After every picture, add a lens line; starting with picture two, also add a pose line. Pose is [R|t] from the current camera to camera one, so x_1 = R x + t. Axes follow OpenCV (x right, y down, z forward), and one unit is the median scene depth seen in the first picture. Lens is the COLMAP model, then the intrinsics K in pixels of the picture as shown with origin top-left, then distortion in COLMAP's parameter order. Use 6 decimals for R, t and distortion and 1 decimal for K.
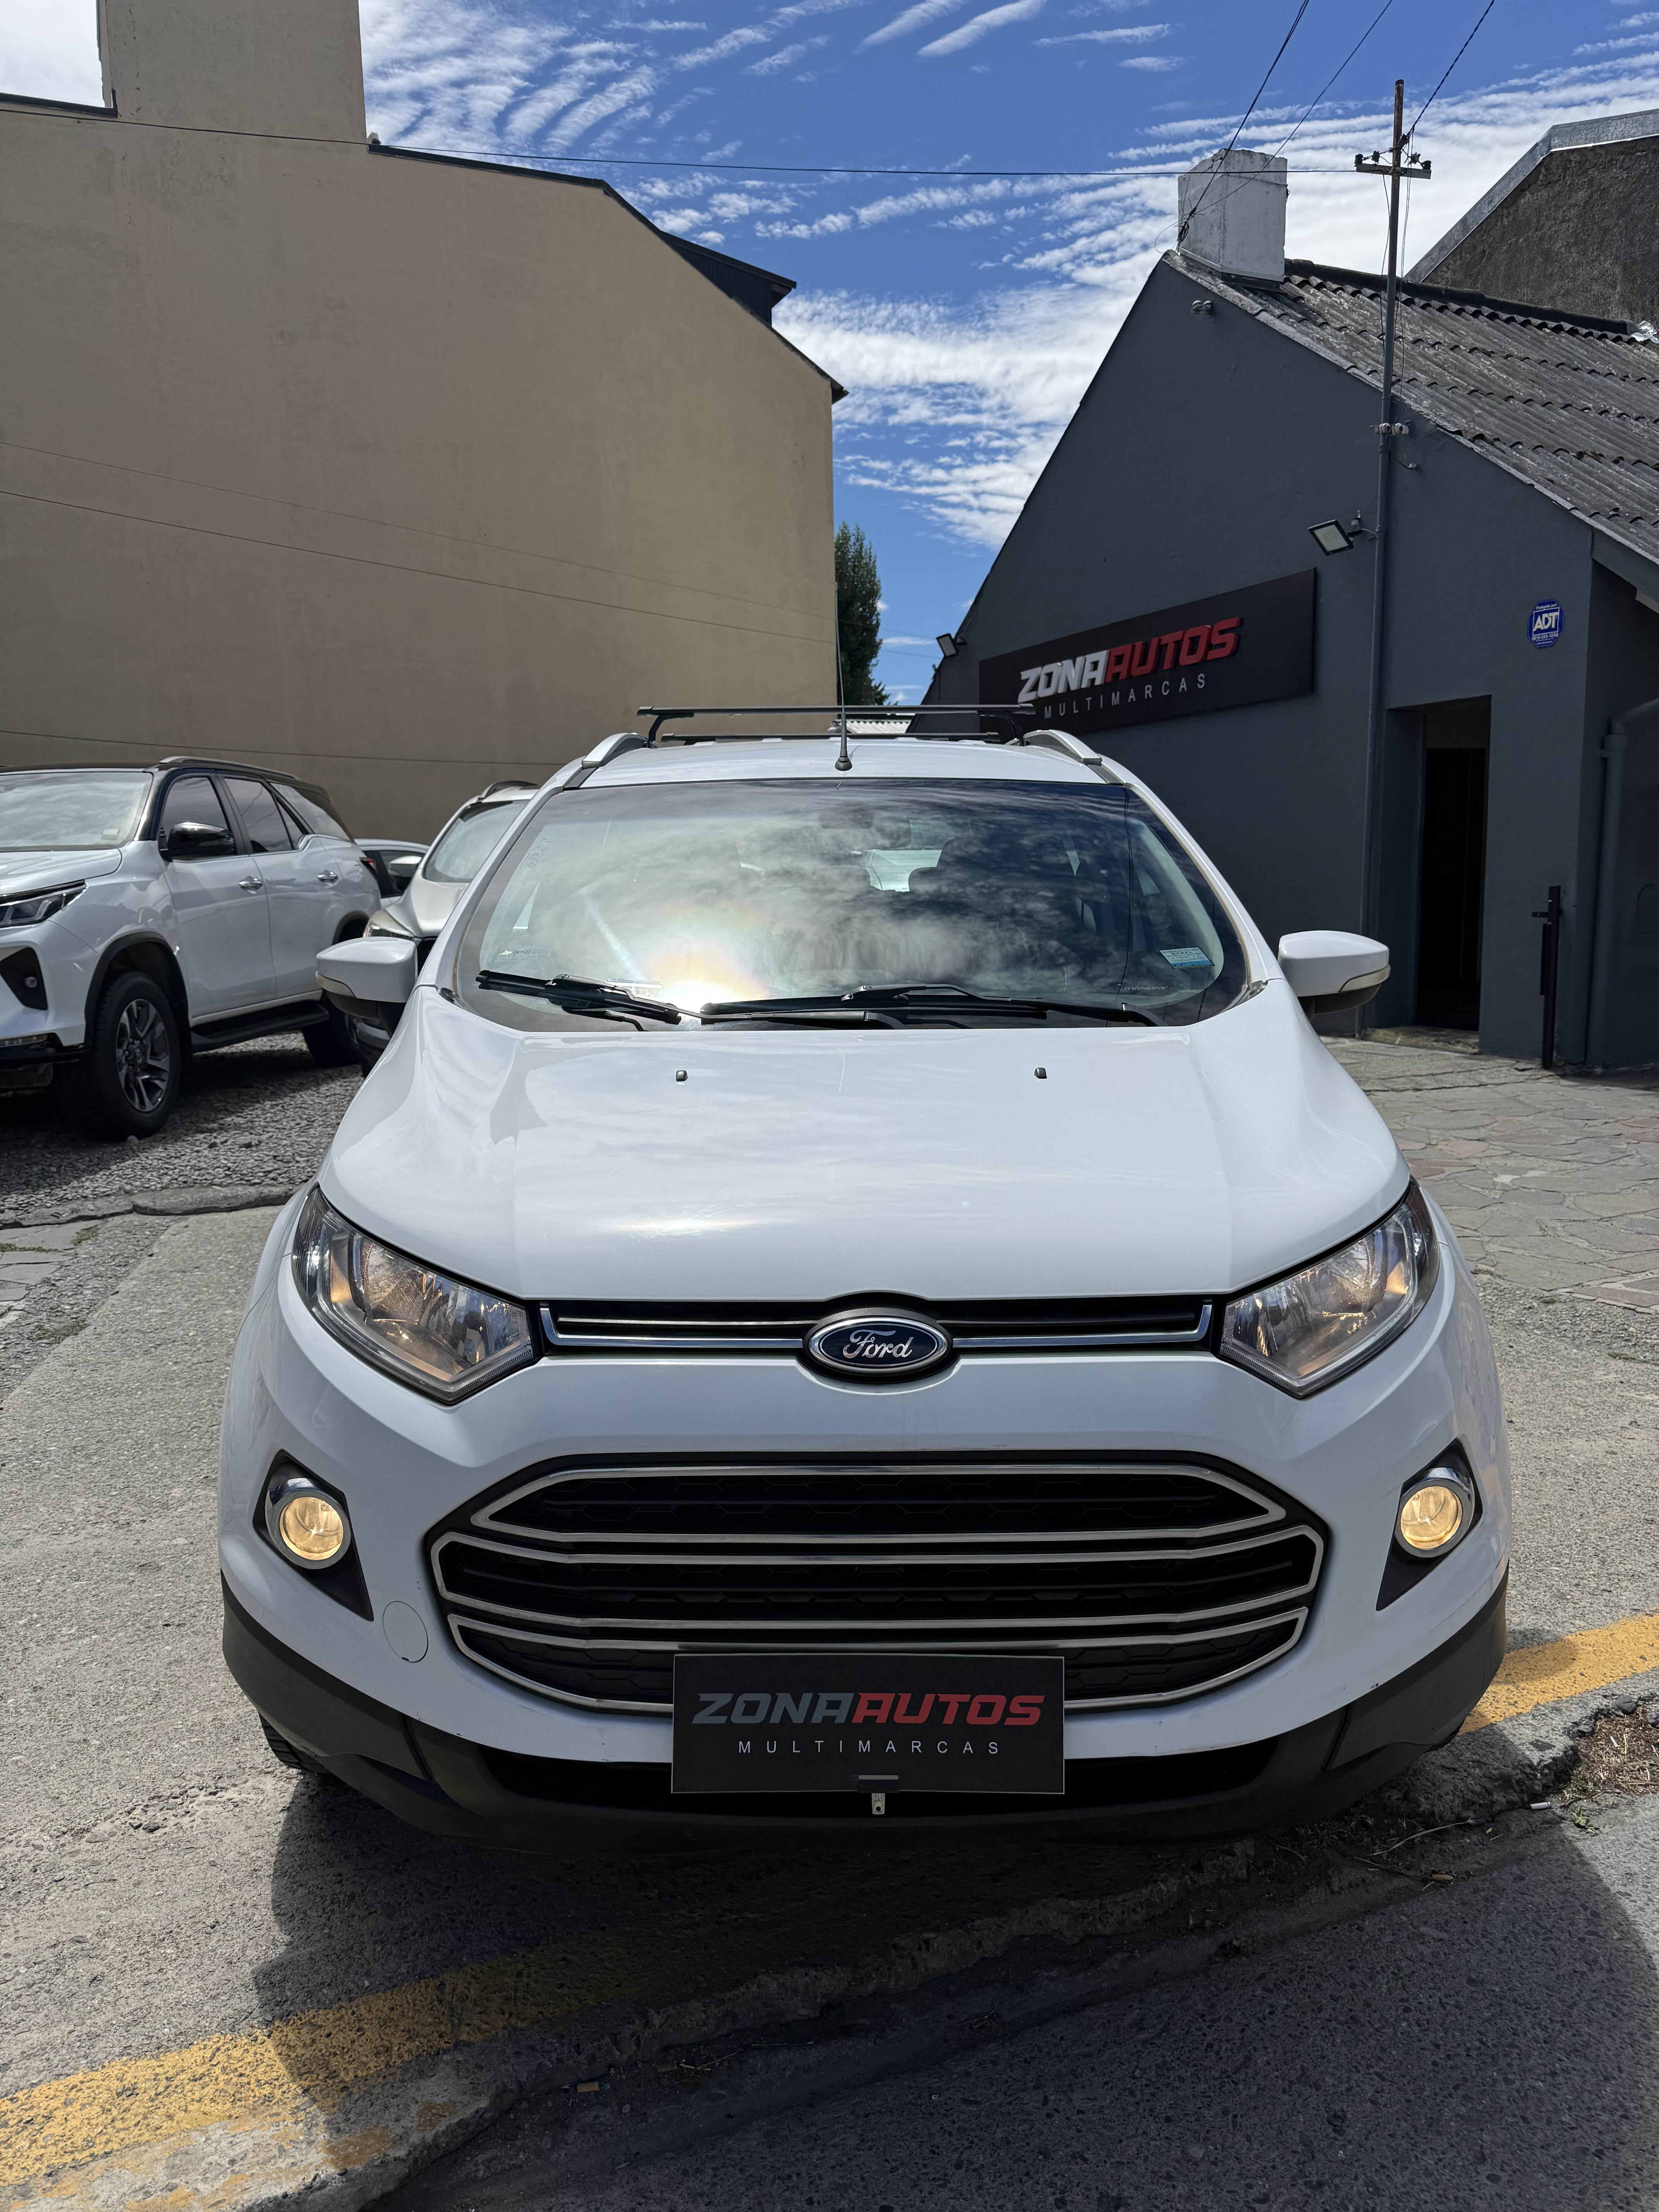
lens RADIAL K [[1554.8, 0, 833.3], [0, 1554.8, 1142.3], [0, 0, 1]] dist [0.002513, -0.010288]
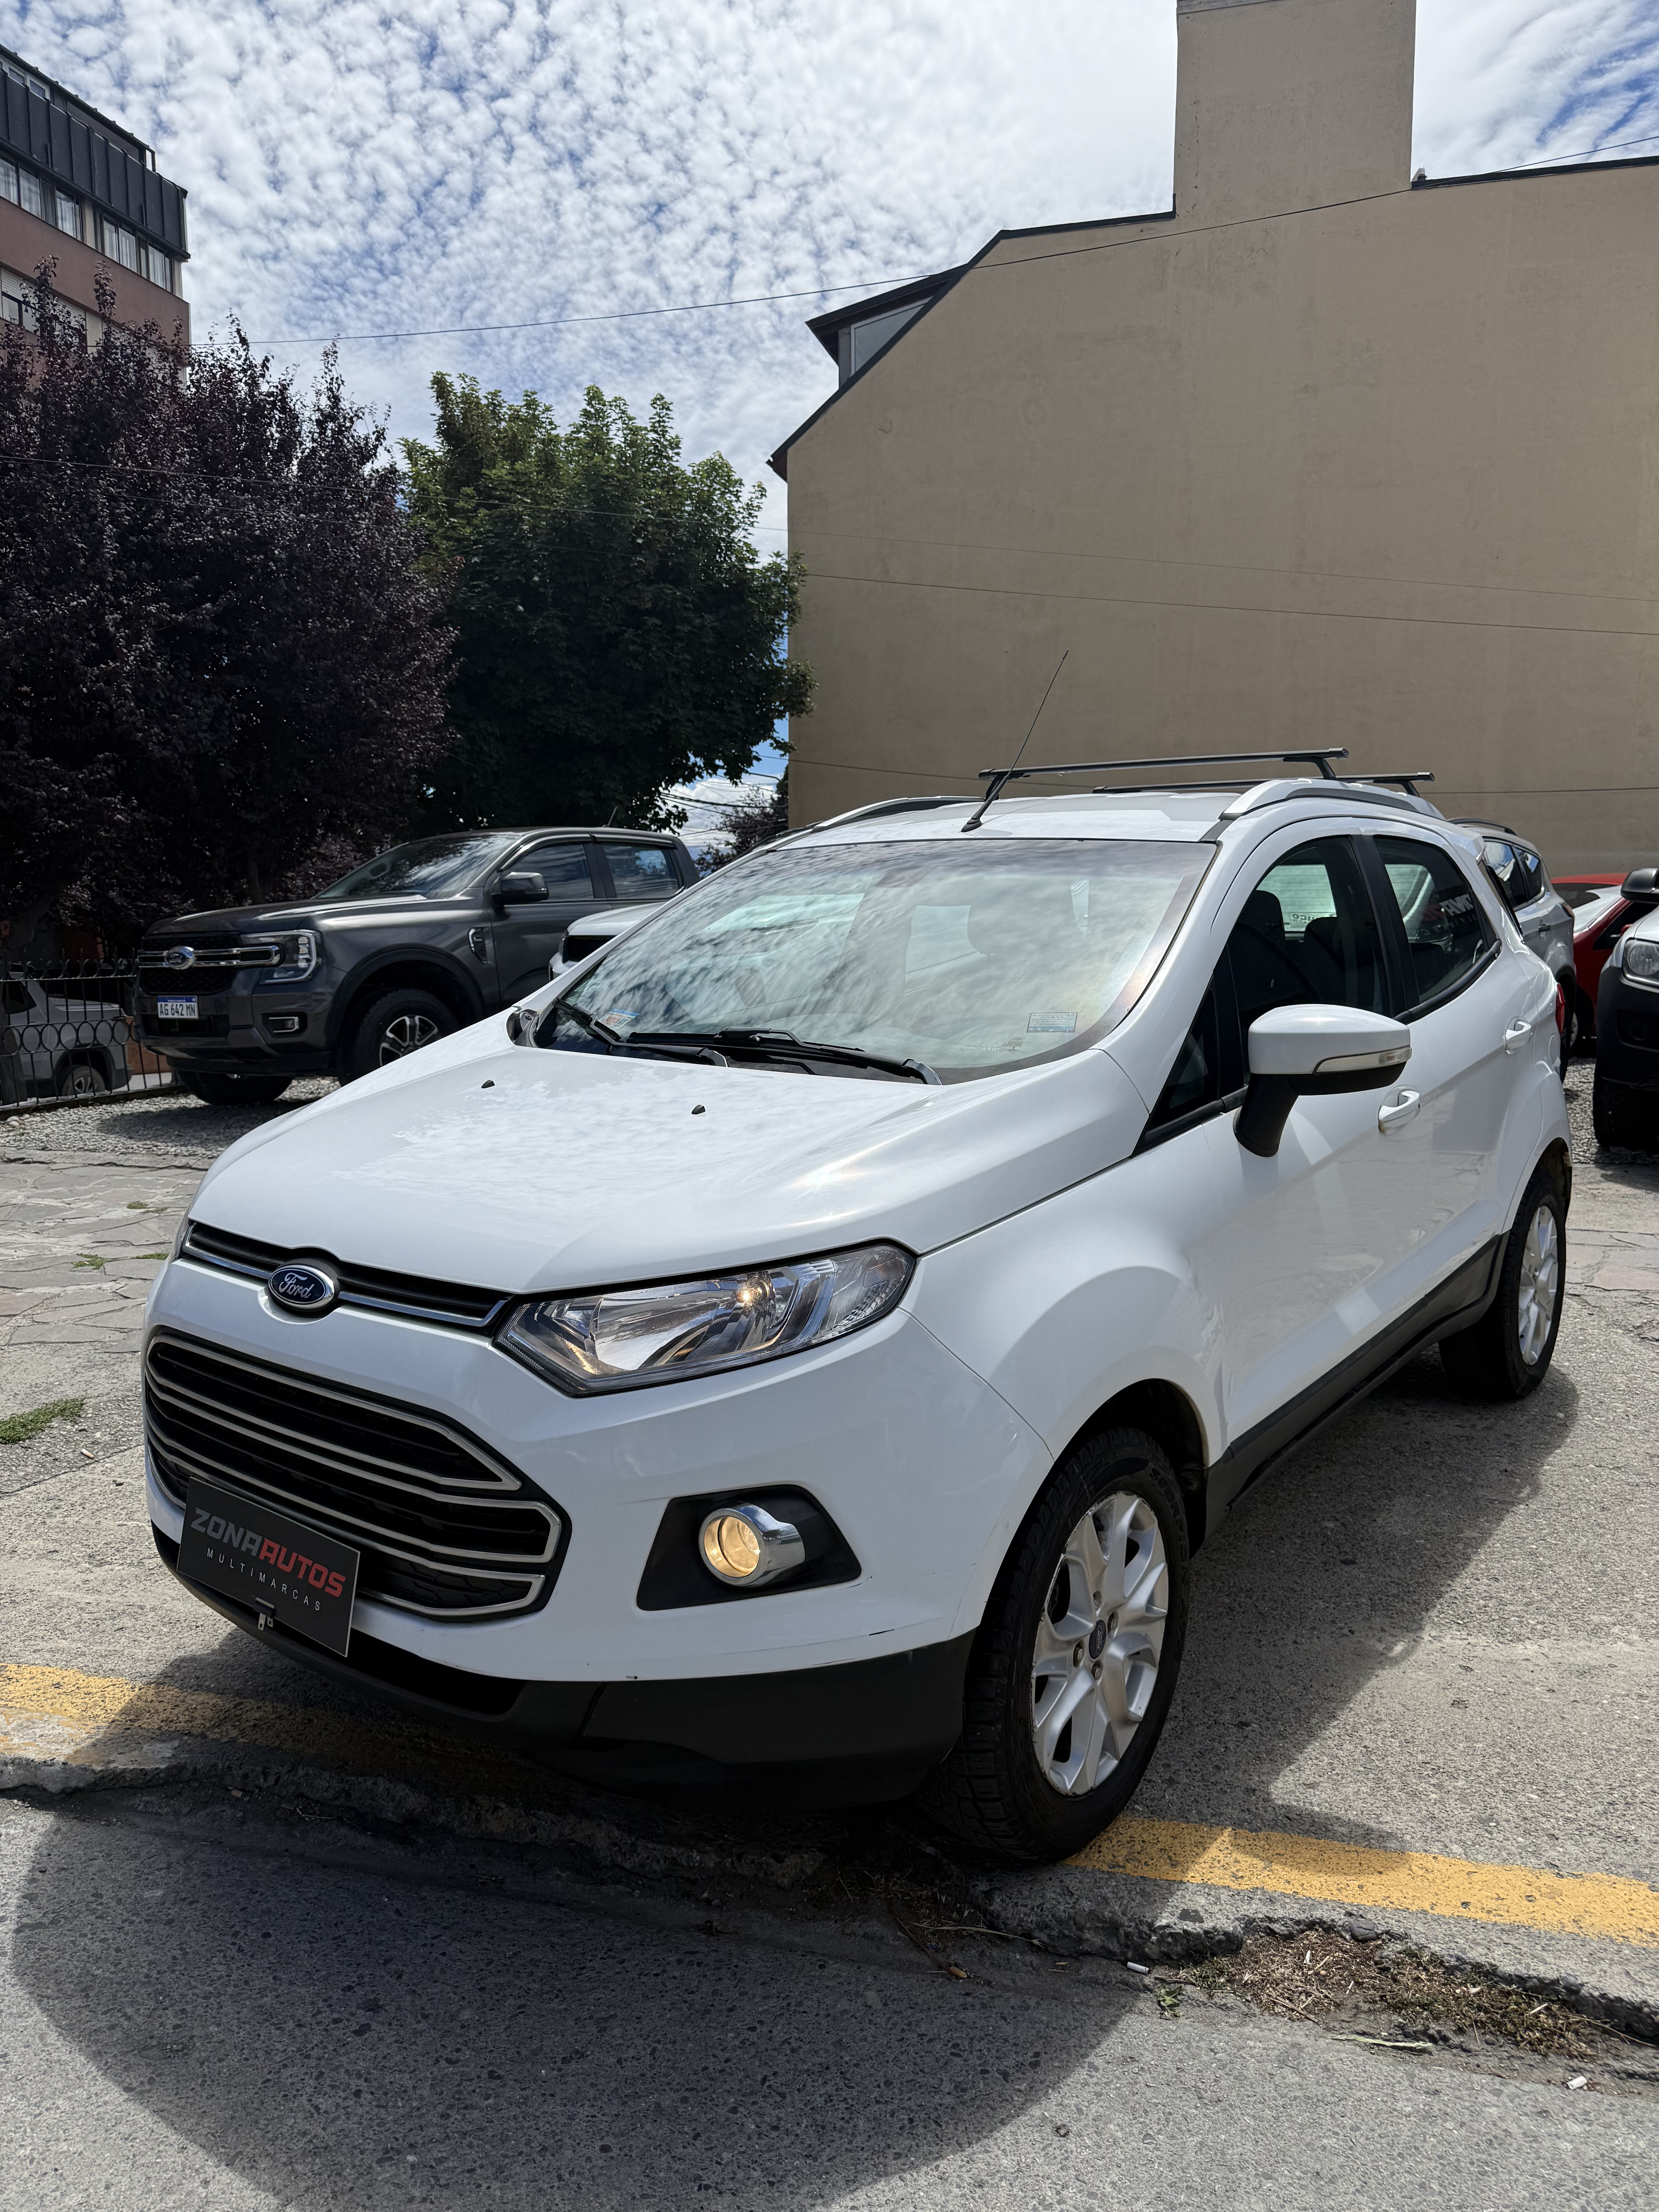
lens RADIAL K [[1550.2, 0, 828.4], [0, 1550.2, 1136.5], [0, 0, 1]] dist [0.013620, -0.020597]
pose [[0.788842, 0.107003, -0.605210, 0.205630], [-0.120613, 0.992531, 0.018273, -0.013414], [0.602645, 0.058582, 0.795856, 0.034106]]
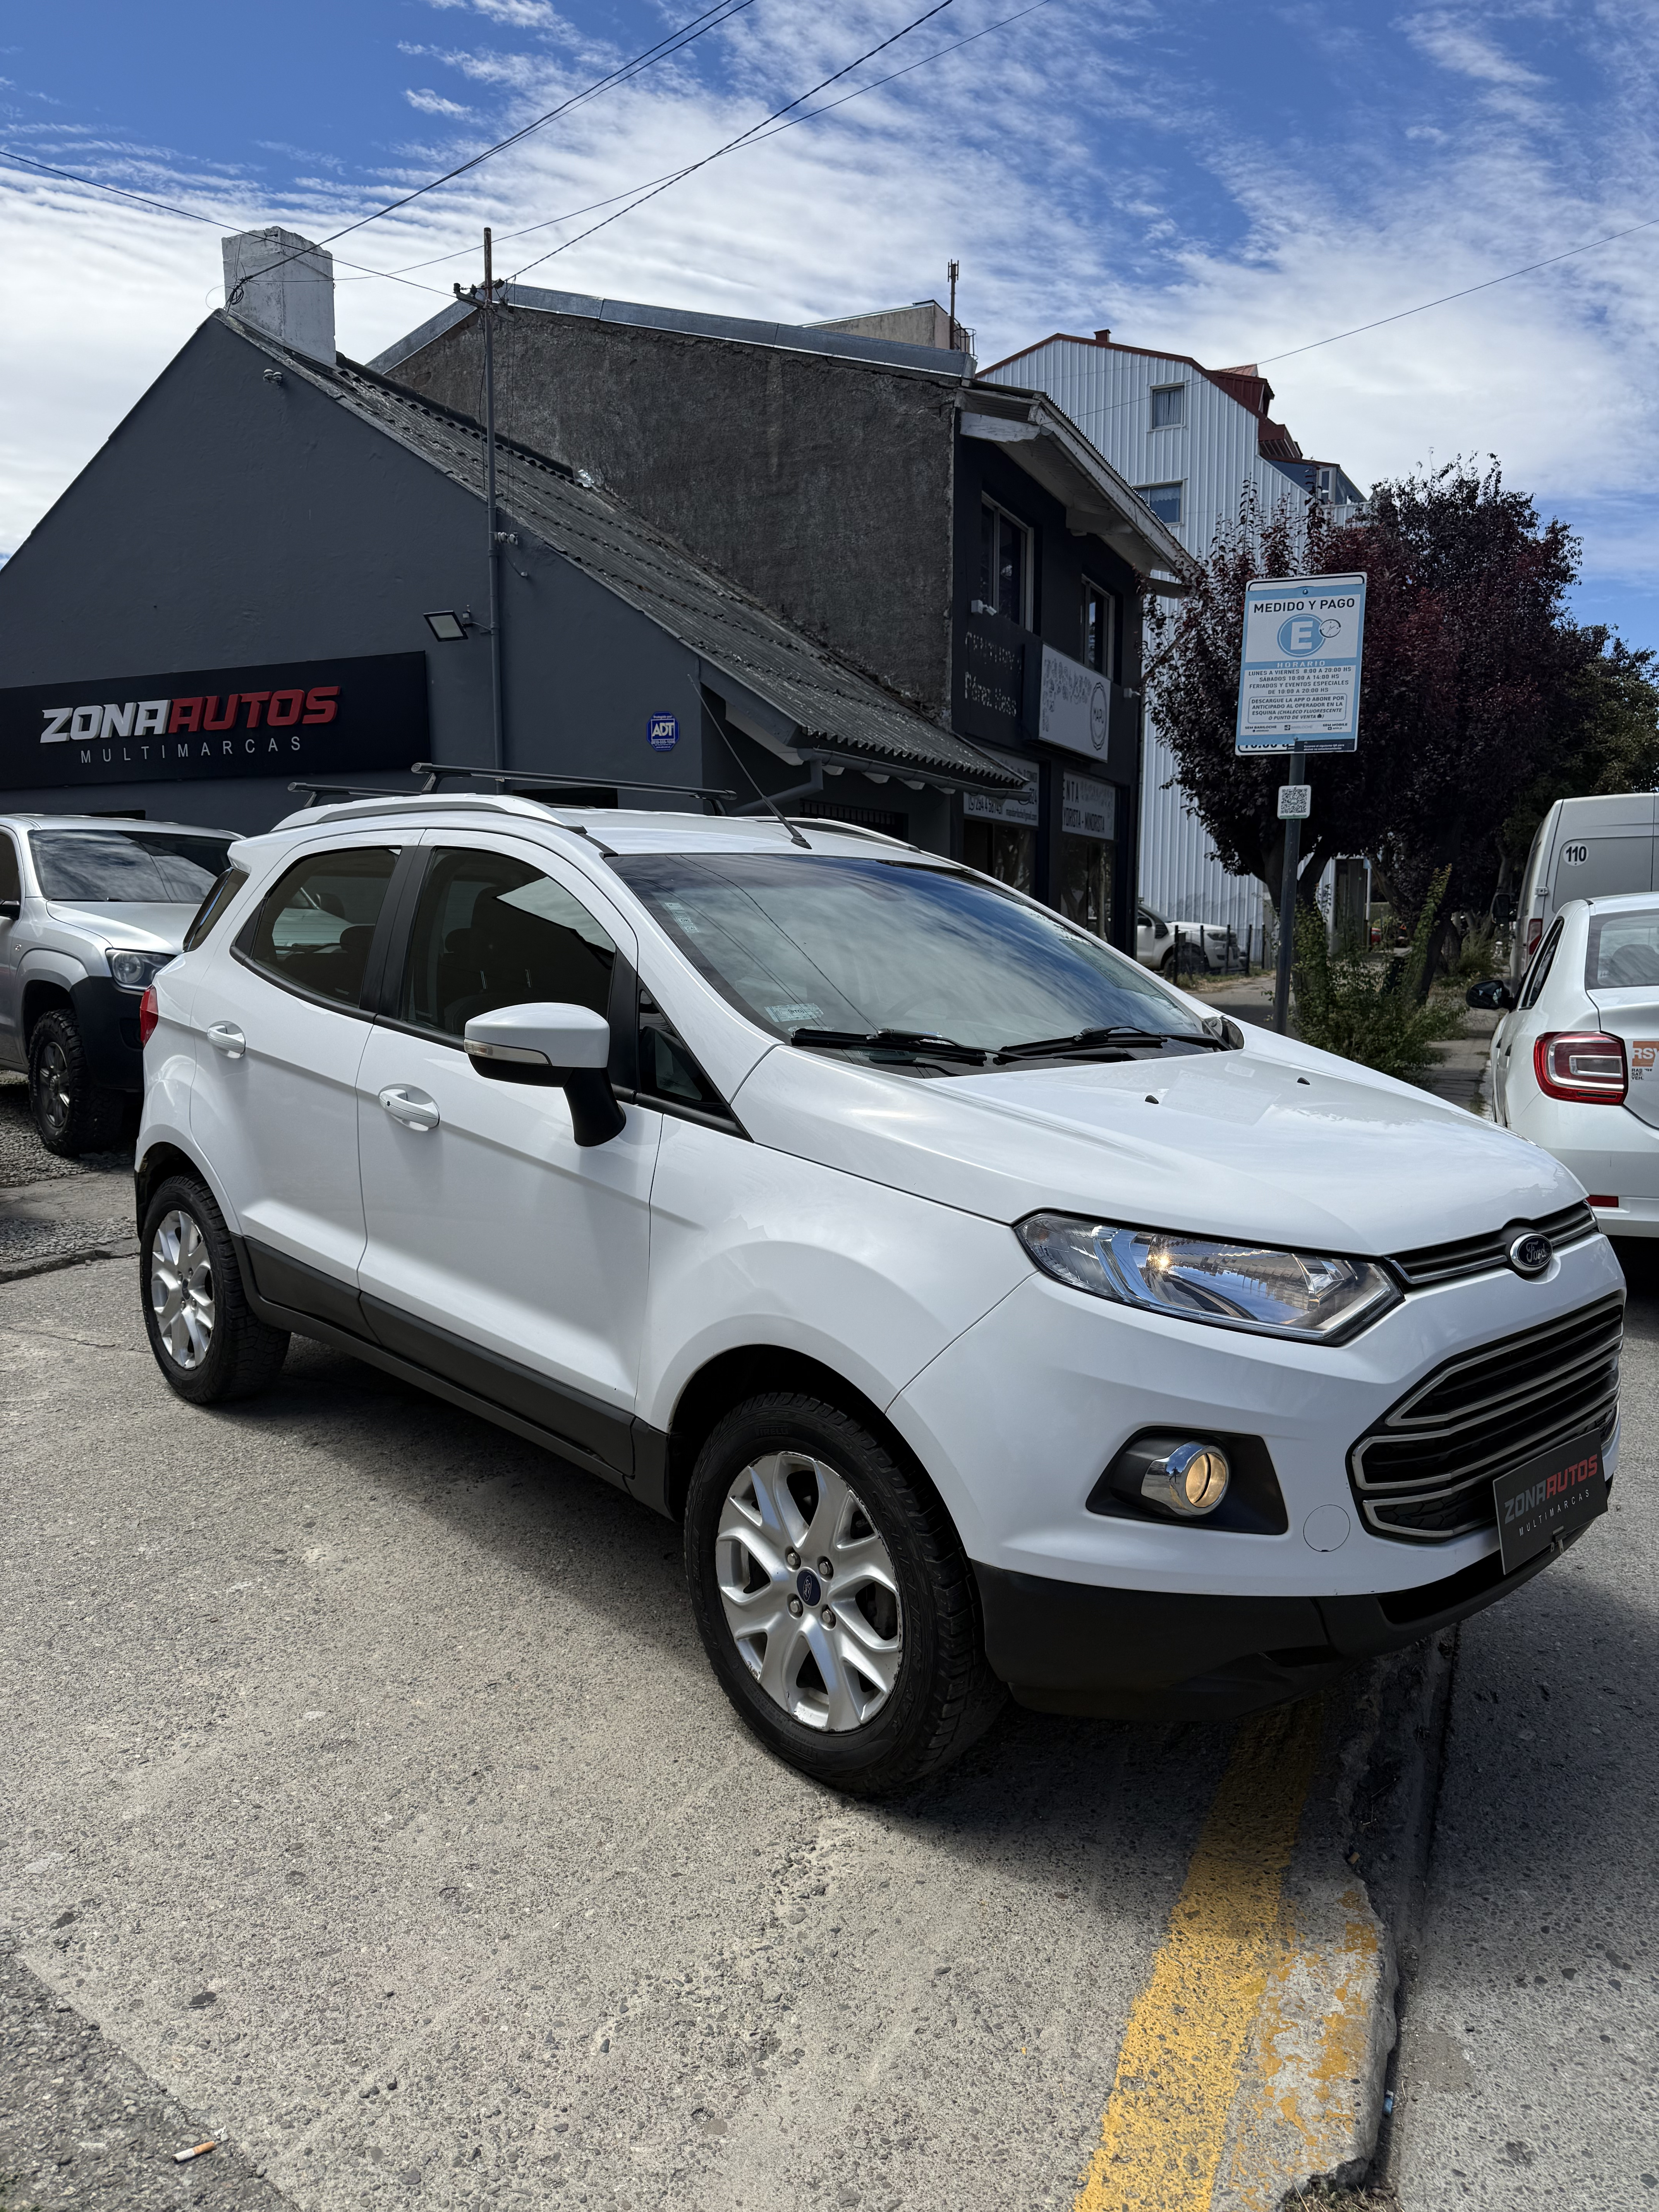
lens RADIAL K [[1550.2, 0, 828.4], [0, 1550.2, 1136.5], [0, 0, 1]] dist [0.013620, -0.020597]
pose [[0.734740, -0.078387, 0.673804, -0.262547], [0.104637, 0.994509, 0.001596, -0.010819], [-0.670230, 0.069333, 0.738908, 0.054215]]
